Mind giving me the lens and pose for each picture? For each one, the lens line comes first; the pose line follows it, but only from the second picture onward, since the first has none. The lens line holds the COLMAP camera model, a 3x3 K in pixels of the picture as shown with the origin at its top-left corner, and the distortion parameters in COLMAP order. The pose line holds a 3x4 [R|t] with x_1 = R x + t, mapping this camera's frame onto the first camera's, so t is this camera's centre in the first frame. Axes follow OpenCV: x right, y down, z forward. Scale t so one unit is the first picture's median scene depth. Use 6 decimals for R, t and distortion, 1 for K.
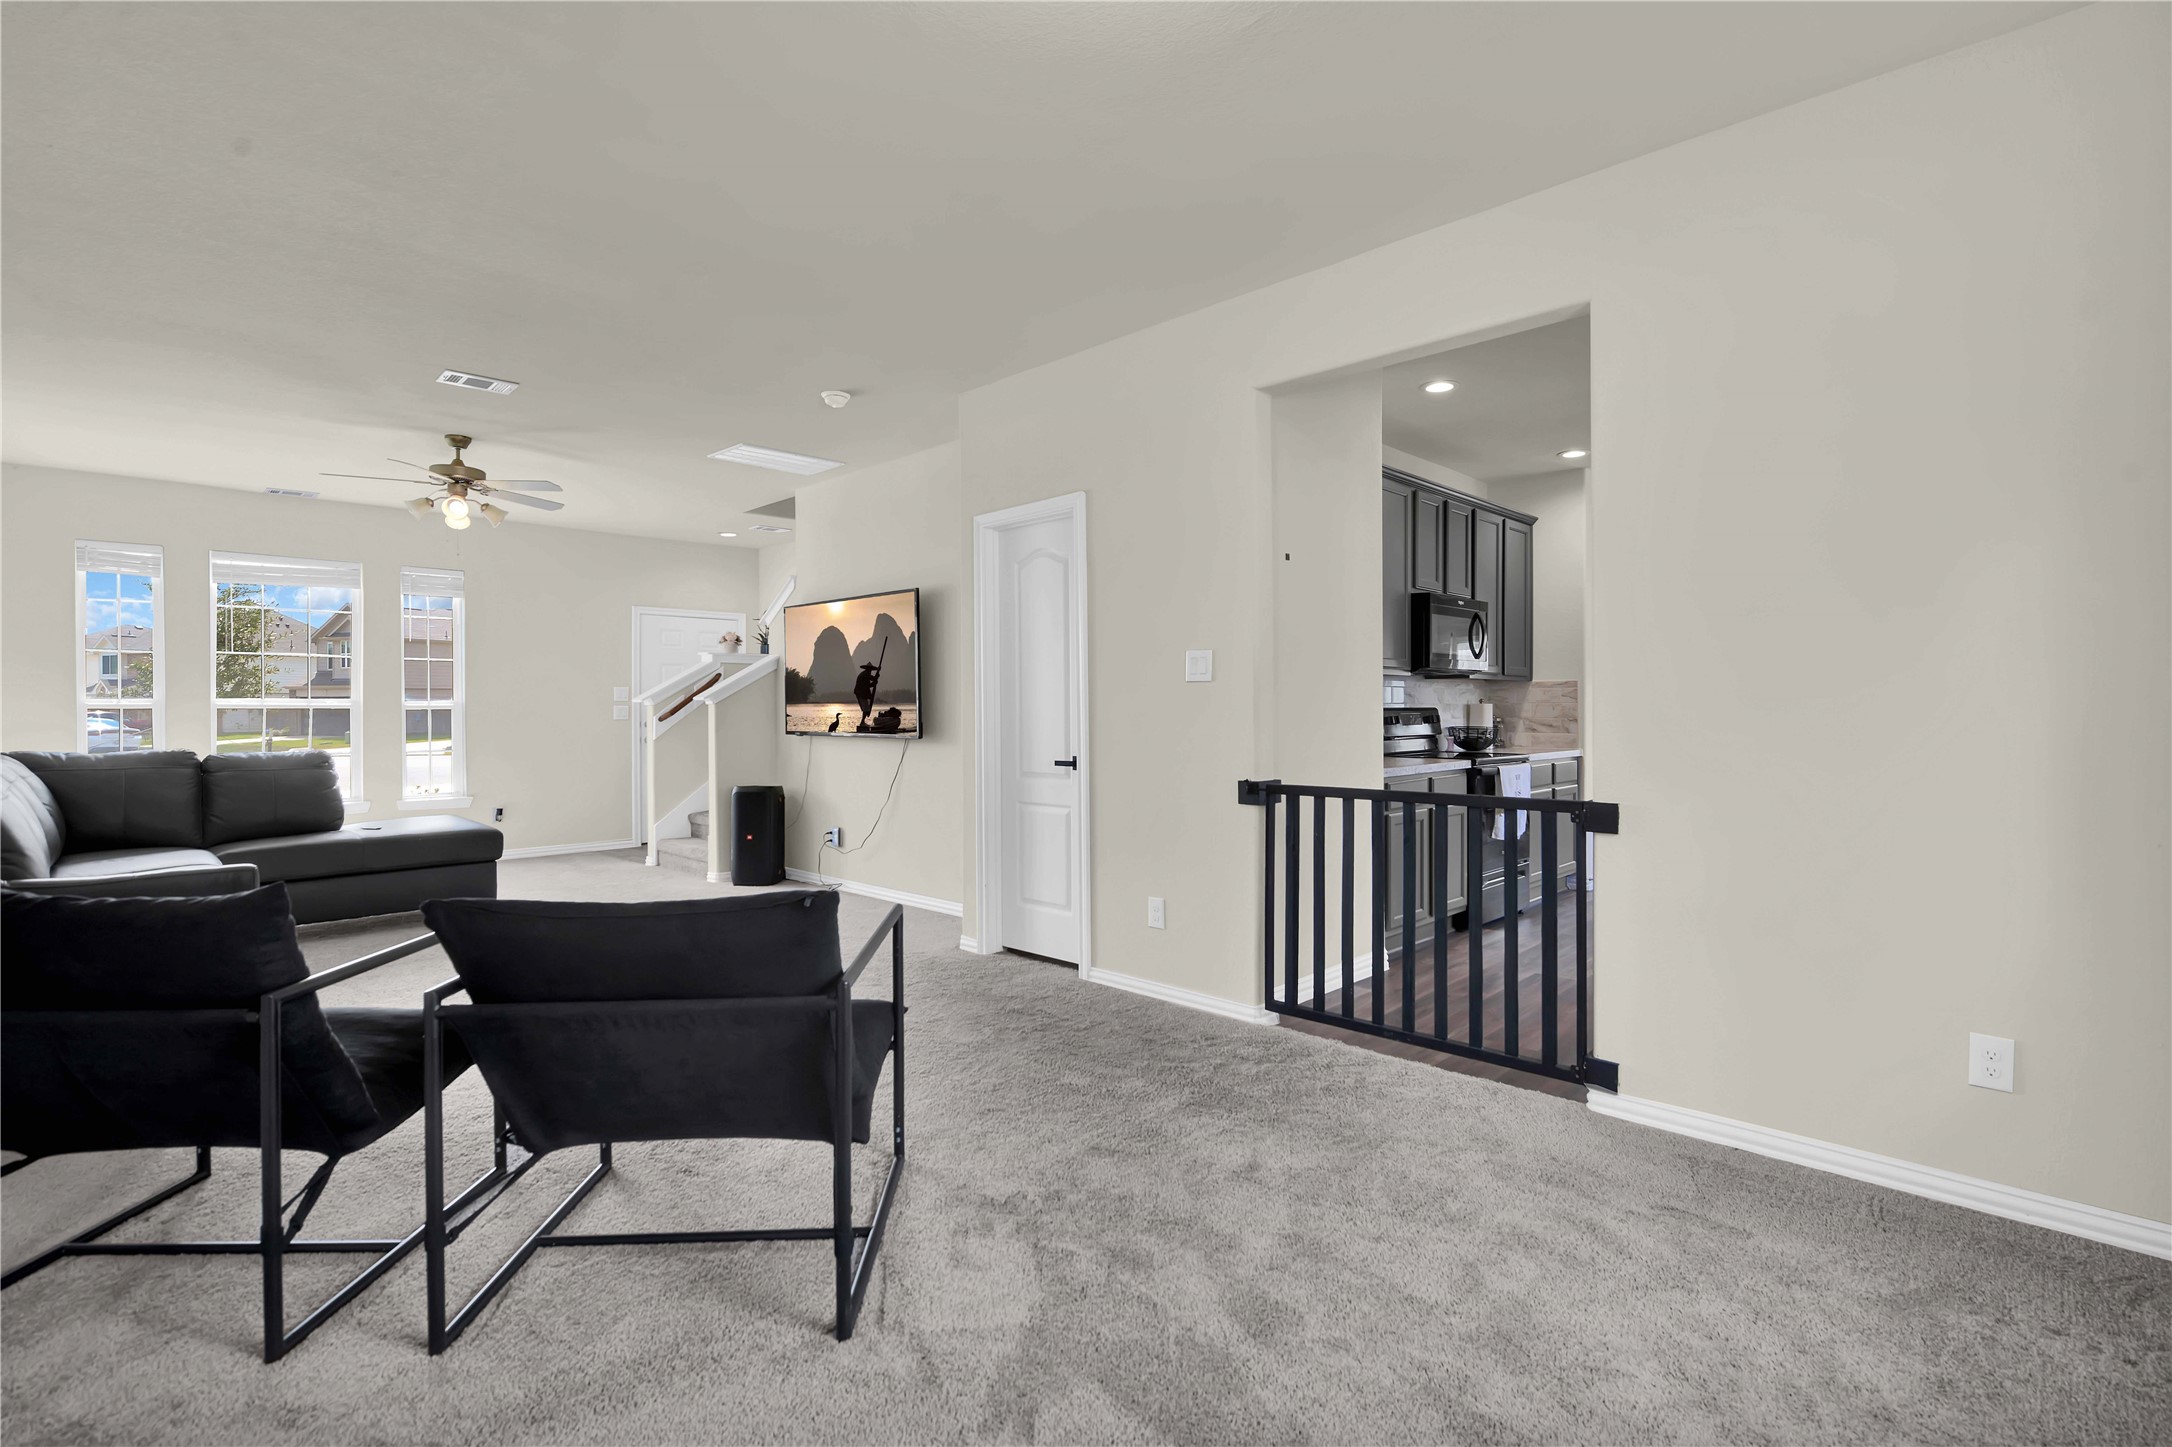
lens RADIAL K [[1022.1, 0, 1095.7], [0, 1022.1, 703.7], [0, 0, 1]] dist [0.000717, 0.000136]
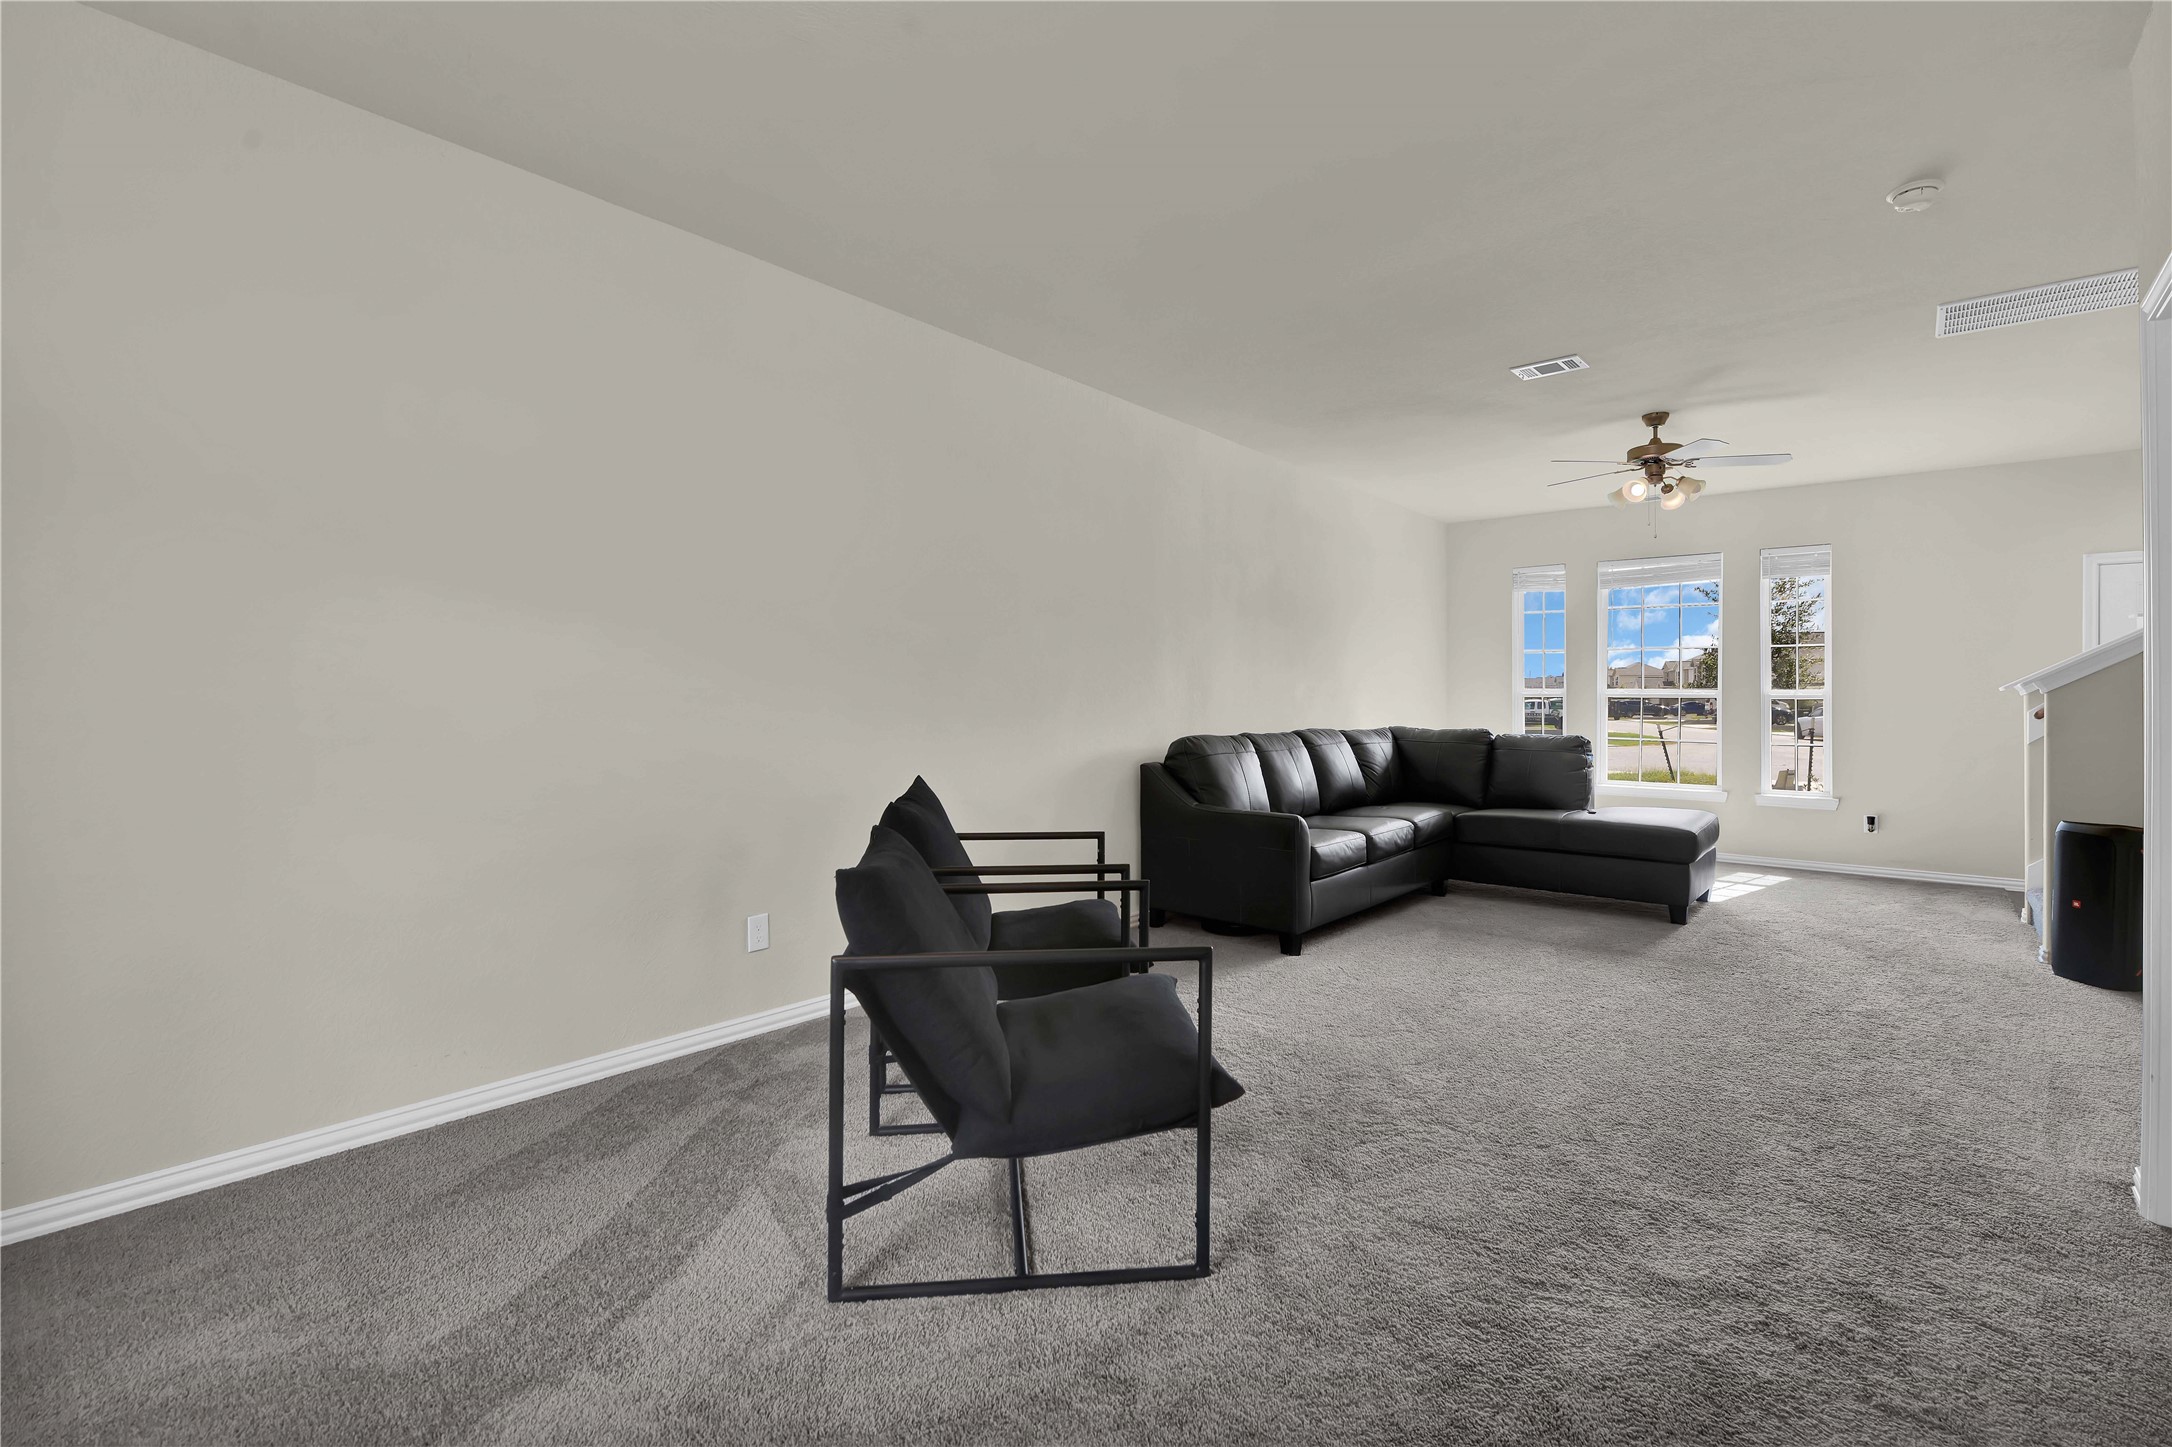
lens RADIAL K [[1022.1, 0, 1095.7], [0, 1022.1, 703.7], [0, 0, 1]] dist [0.000717, 0.000136]
pose [[0.093751, 0.009948, -0.995546, 0.268776], [-0.002541, 0.999949, 0.009753, 0.001865], [0.995592, 0.001615, 0.093772, 0.368542]]
